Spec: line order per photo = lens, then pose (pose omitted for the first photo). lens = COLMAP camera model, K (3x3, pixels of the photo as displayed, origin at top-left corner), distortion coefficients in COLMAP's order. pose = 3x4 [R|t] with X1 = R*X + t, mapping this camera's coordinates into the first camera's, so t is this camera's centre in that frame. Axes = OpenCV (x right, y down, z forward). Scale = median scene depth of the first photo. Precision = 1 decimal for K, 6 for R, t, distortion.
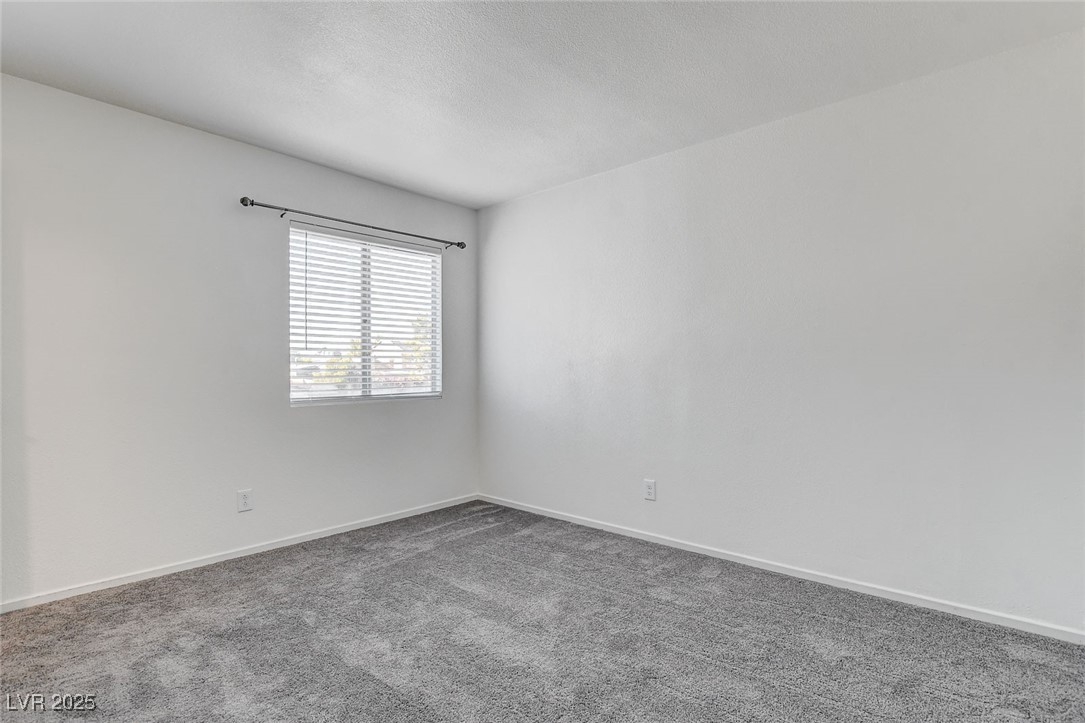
lens RADIAL K [[509.7, 0, 550.0], [0, 509.7, 361.0], [0, 0, 1]] dist [-0.022449, 0.003187]
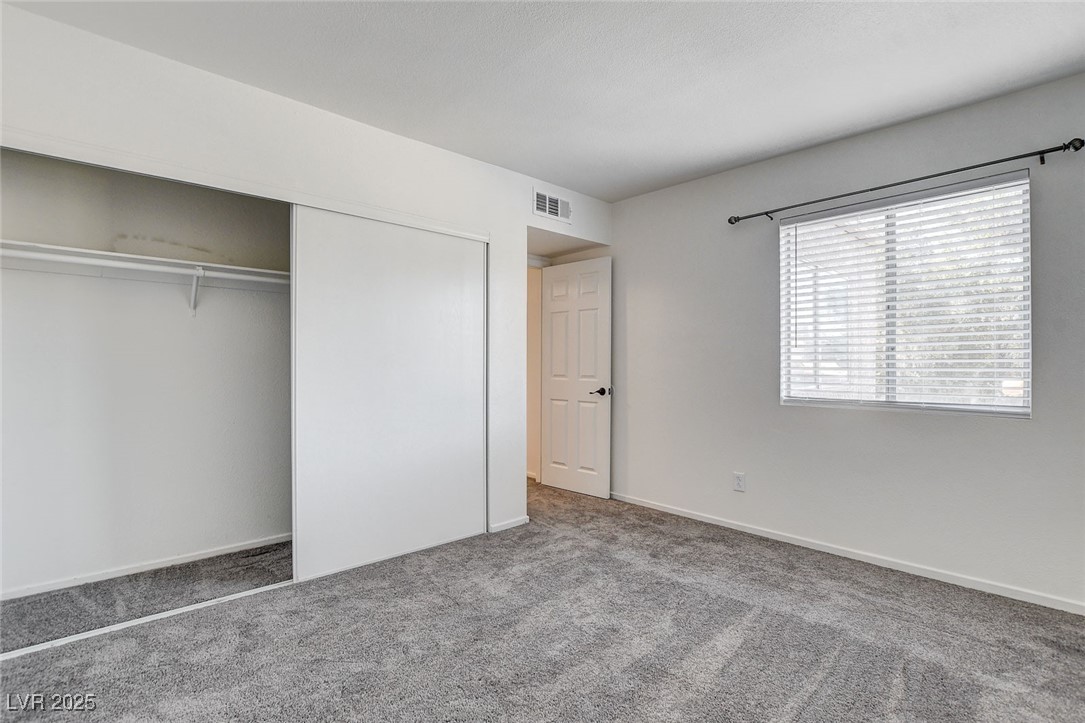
lens RADIAL K [[509.7, 0, 549.3], [0, 509.7, 361.7], [0, 0, 1]] dist [-0.022449, 0.003187]
pose [[-0.078280, 0.003082, -0.996927, 0.493842], [0.012009, 0.999926, 0.002148, -0.002212], [0.996859, -0.011804, -0.078311, 0.574451]]
